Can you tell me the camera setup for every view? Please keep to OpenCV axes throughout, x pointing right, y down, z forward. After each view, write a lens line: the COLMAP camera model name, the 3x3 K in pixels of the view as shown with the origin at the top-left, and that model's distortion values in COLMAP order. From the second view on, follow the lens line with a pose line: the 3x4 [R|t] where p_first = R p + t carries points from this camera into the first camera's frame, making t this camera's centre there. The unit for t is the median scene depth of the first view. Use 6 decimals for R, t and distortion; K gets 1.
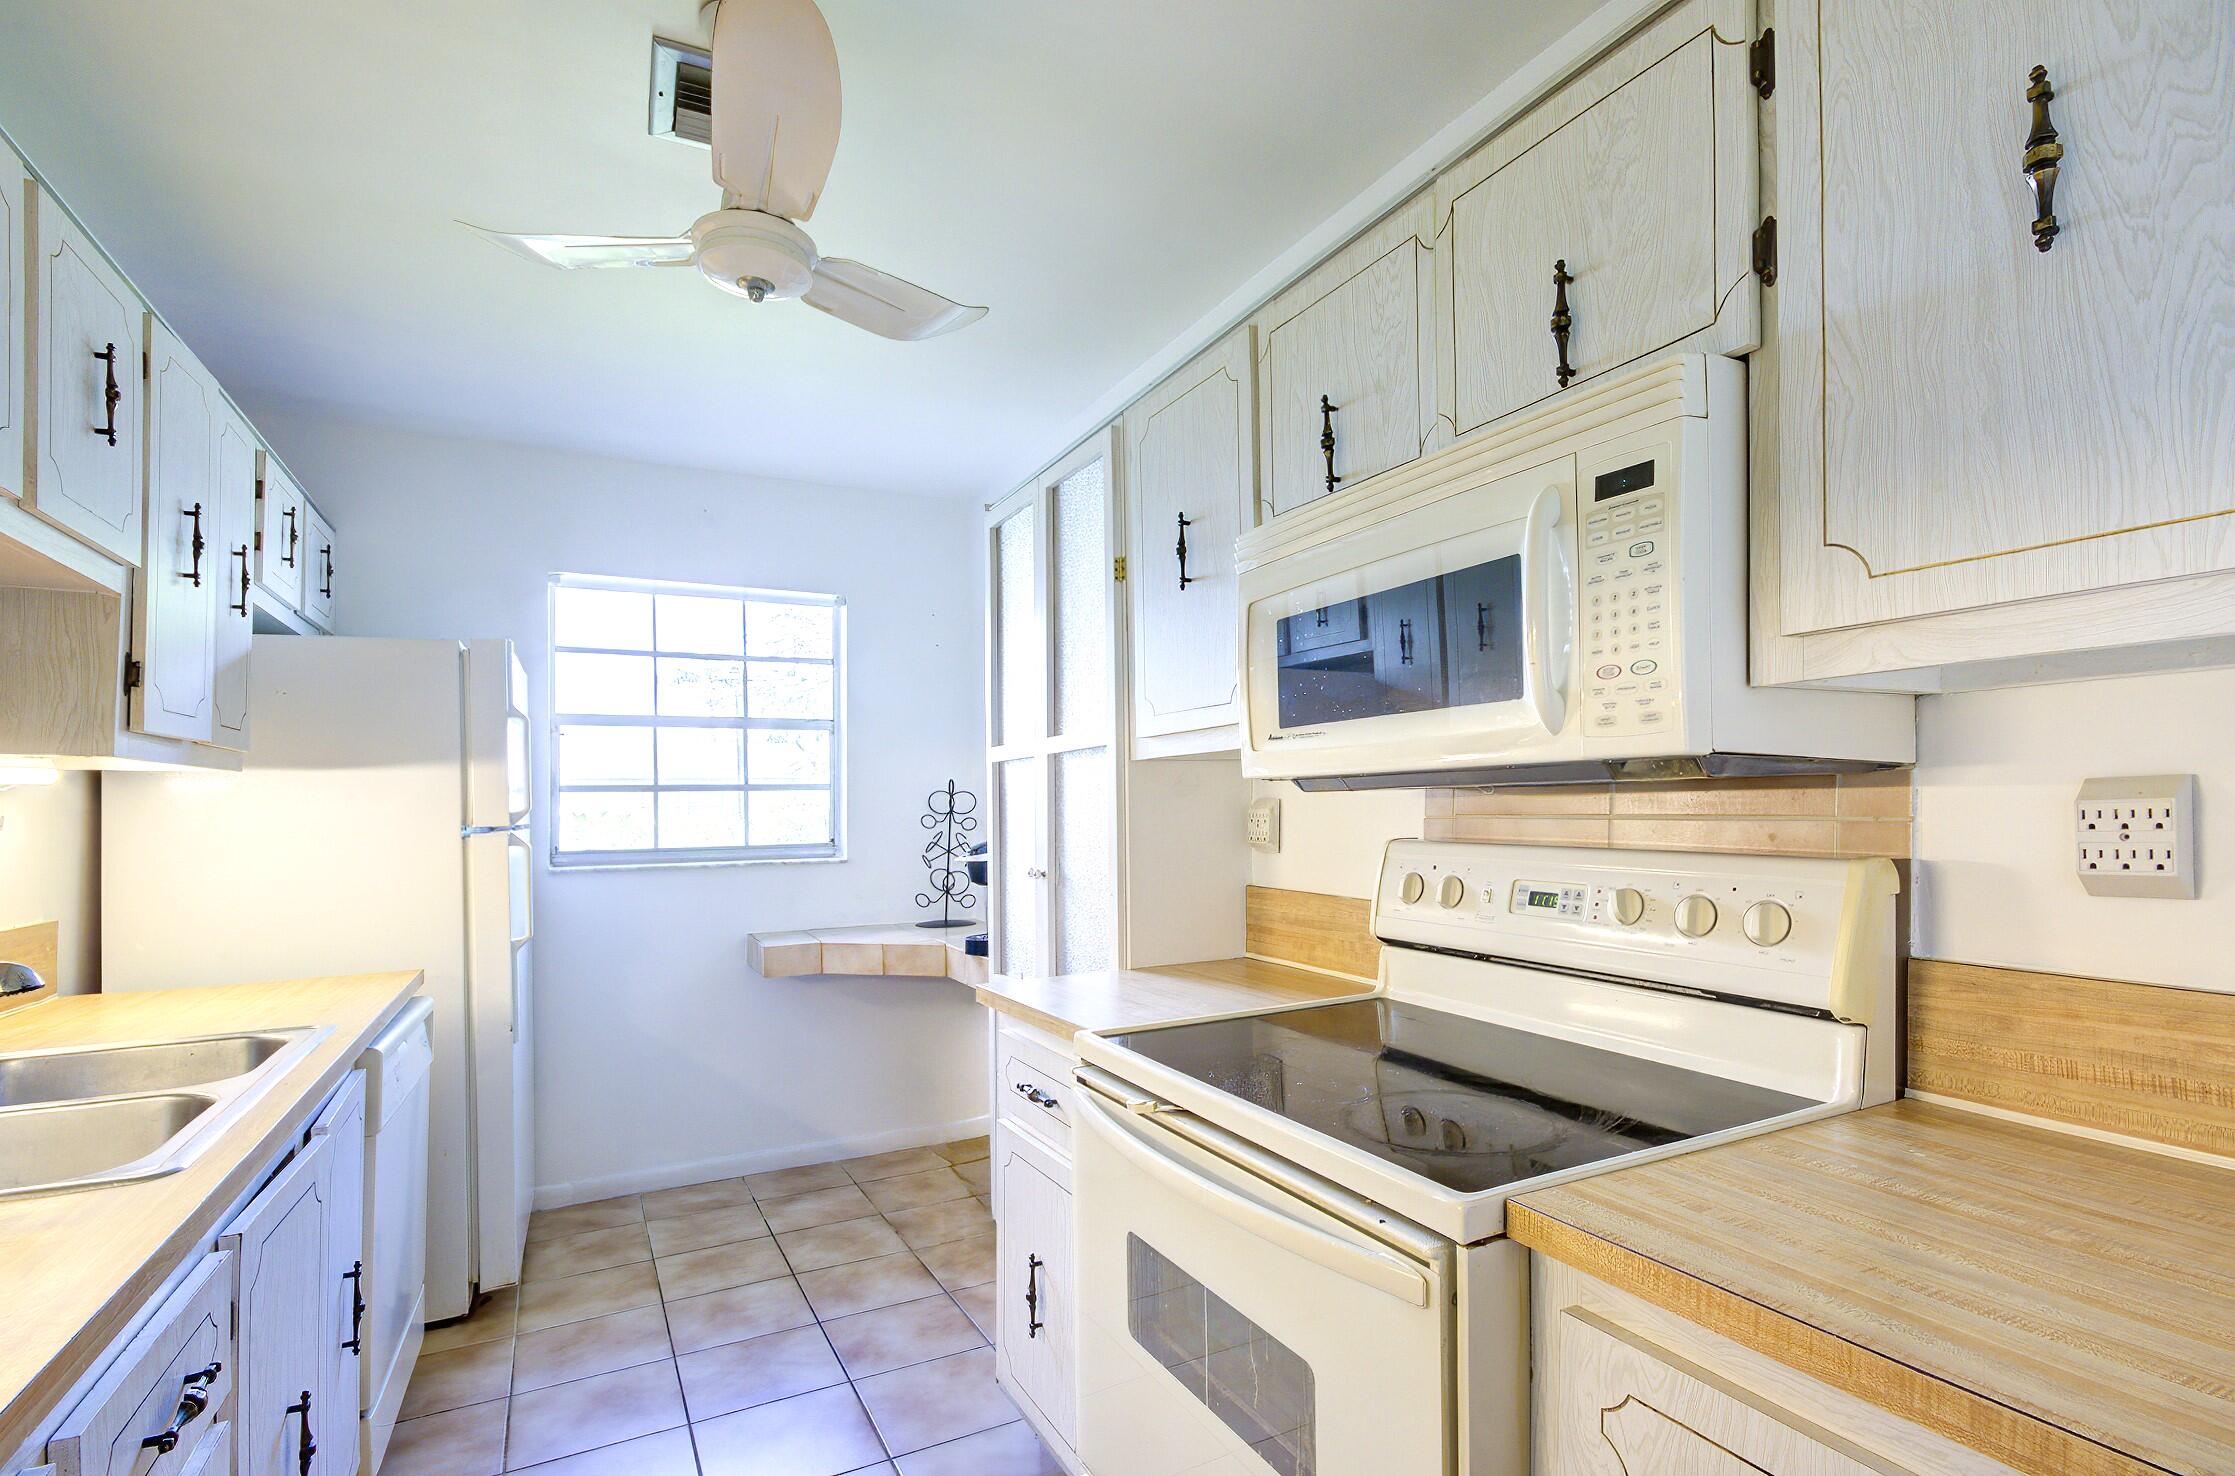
lens RADIAL K [[1044.1, 0, 1118.6], [0, 1044.1, 801.2], [0, 0, 1]] dist [0.018147, -0.000178]
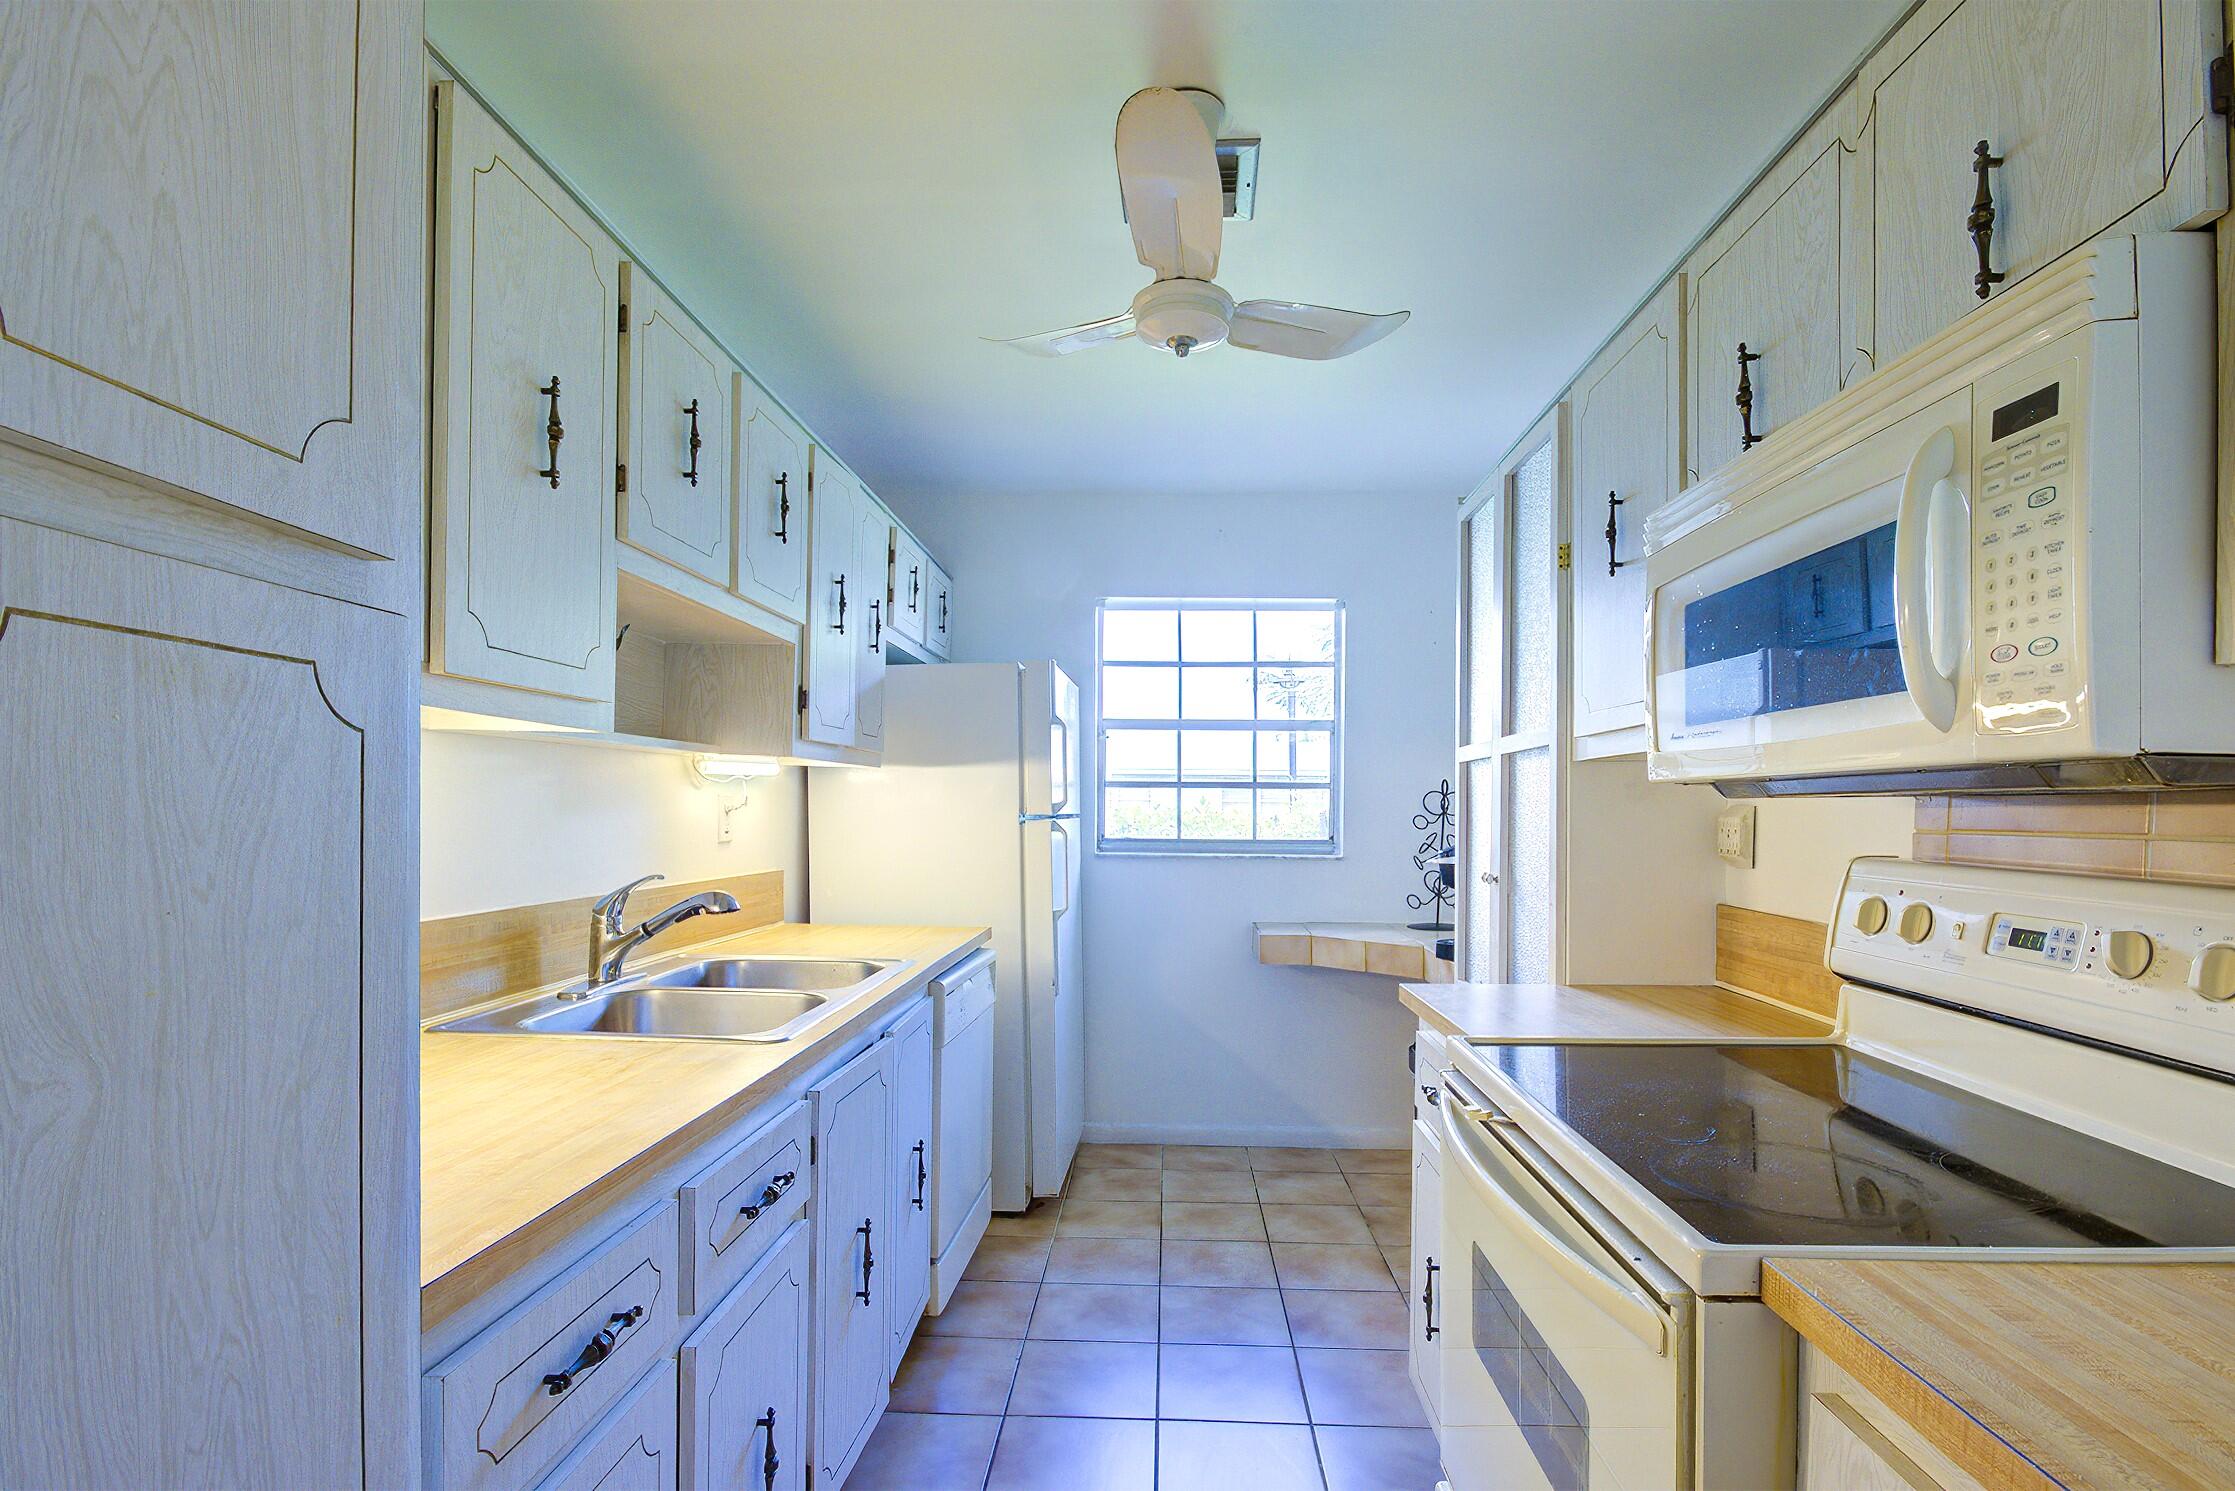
lens RADIAL K [[1065.3, 0, 1121.6], [0, 1065.3, 809.2], [0, 0, 1]] dist [0.033245, -0.010756]
pose [[0.865559, 0.024867, -0.500189, 0.145378], [-0.021009, 0.999690, 0.013345, -0.000277], [0.500366, -0.001042, 0.865813, -0.027320]]
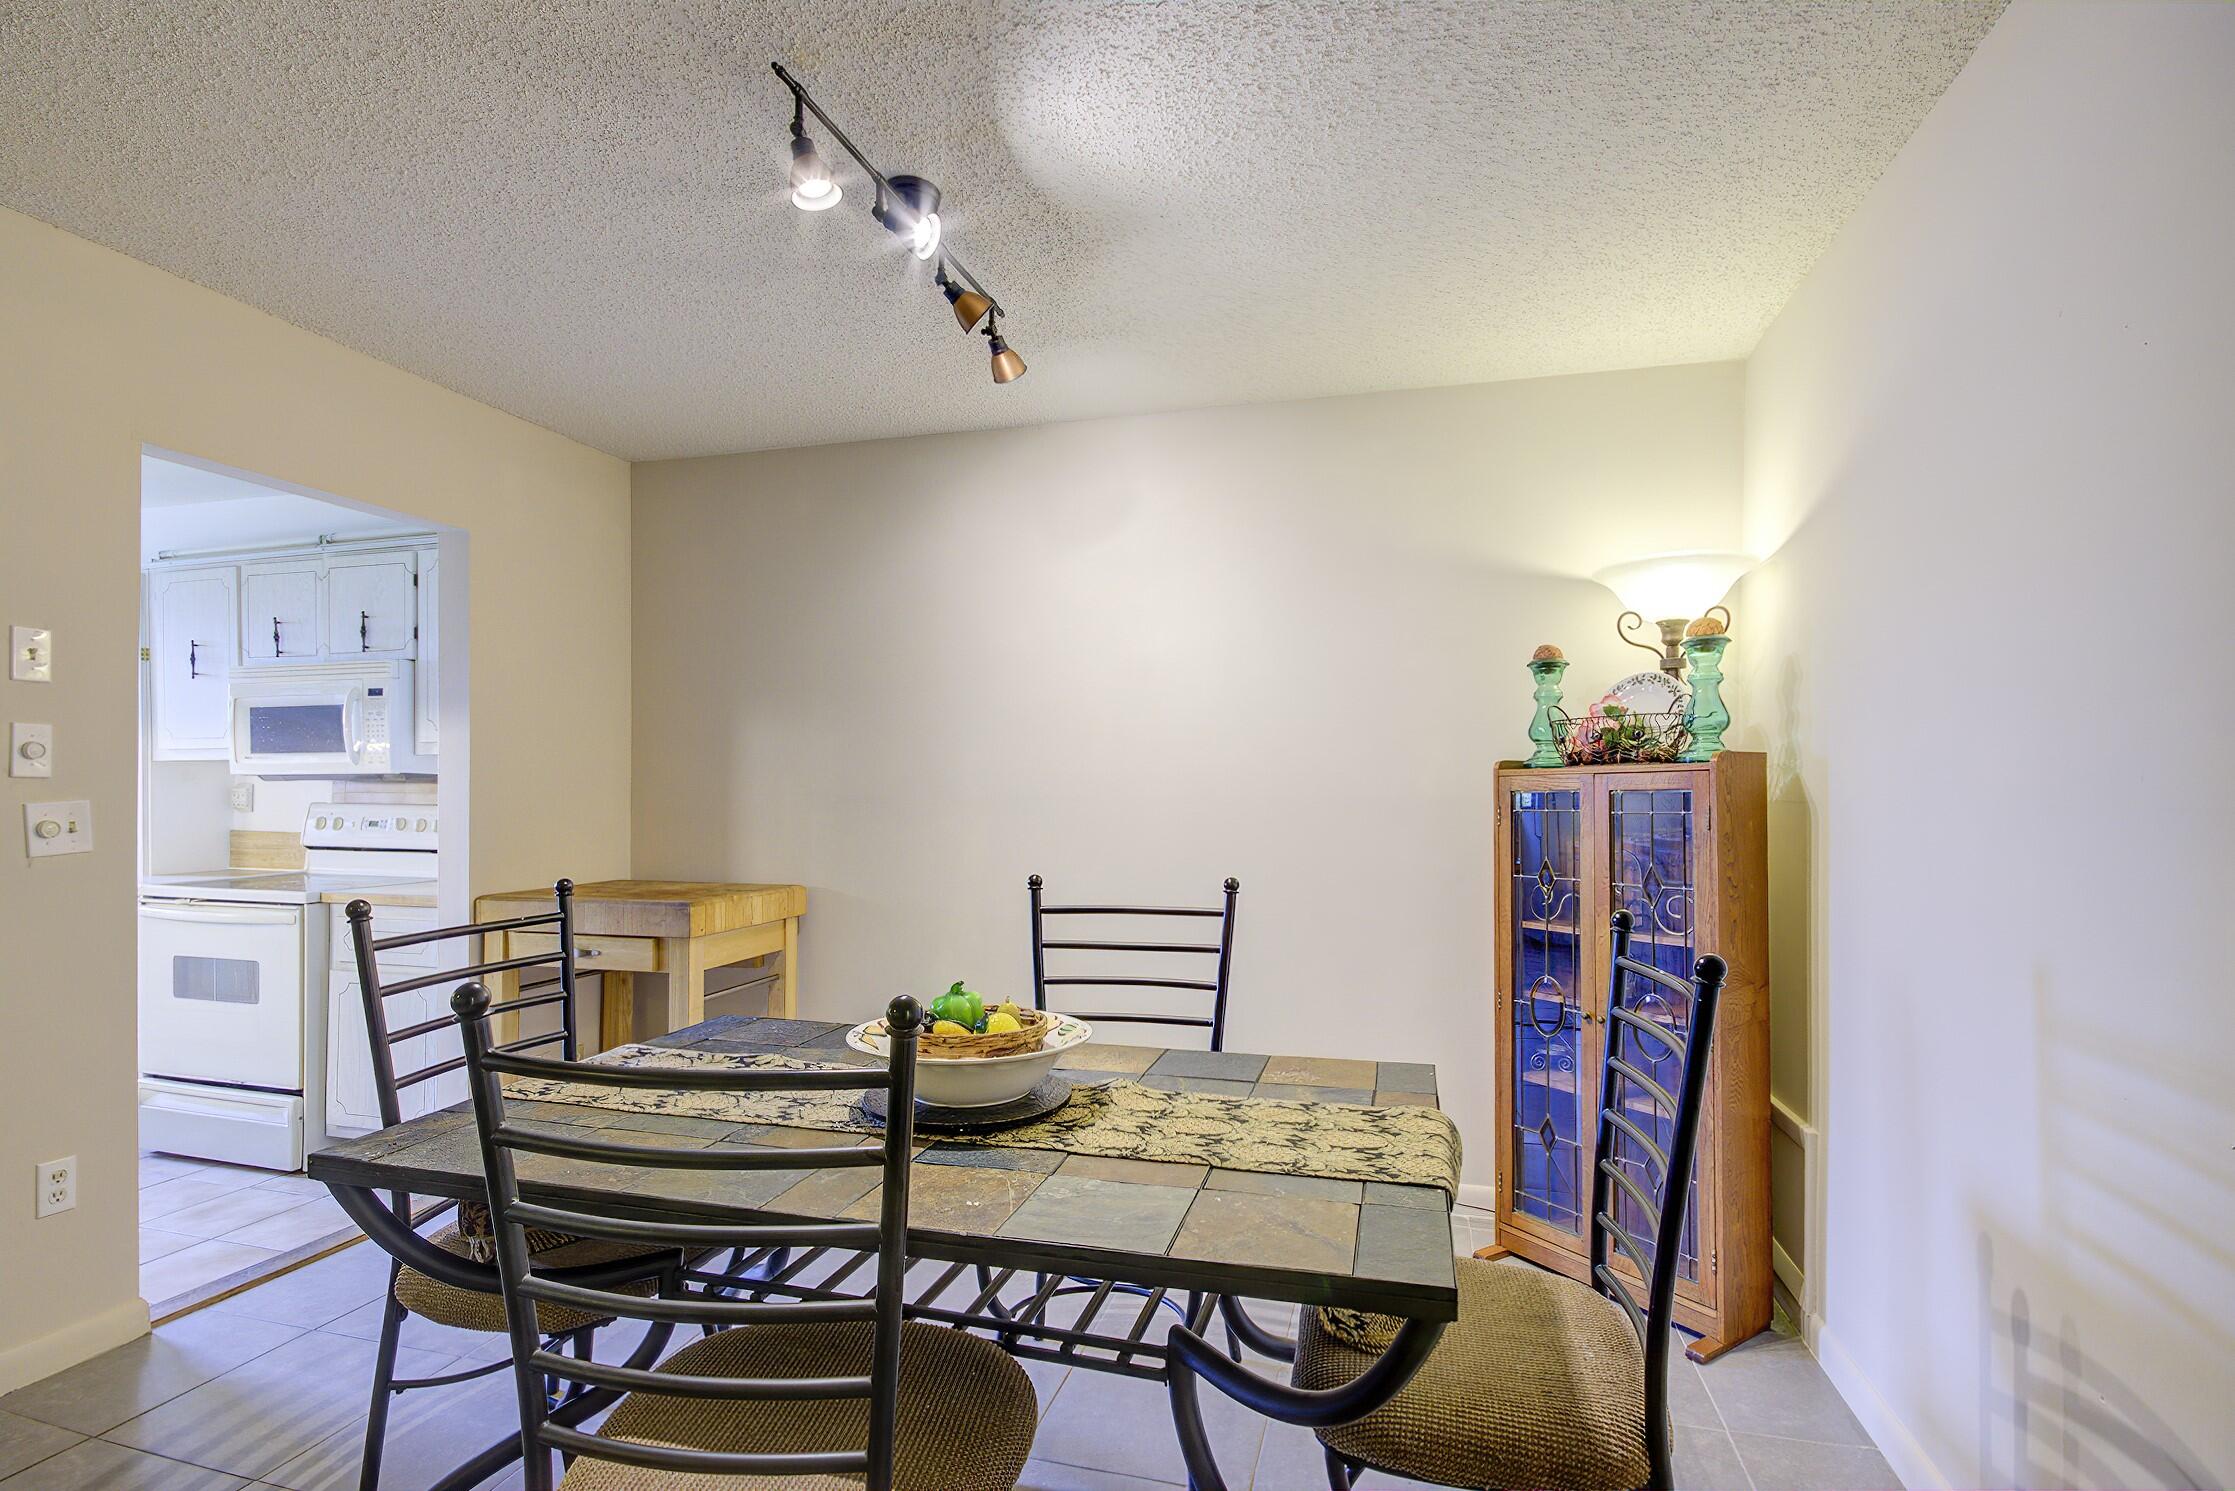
lens RADIAL K [[1062.2, 0, 1121.9], [0, 1062.2, 801.1], [0, 0, 1]] dist [-0.002078, -0.018544]
pose [[0.672327, 0.004241, 0.740242, -0.197864], [-0.012871, 0.999899, 0.005962, -0.002390], [-0.740143, -0.013536, 0.672314, -1.453318]]
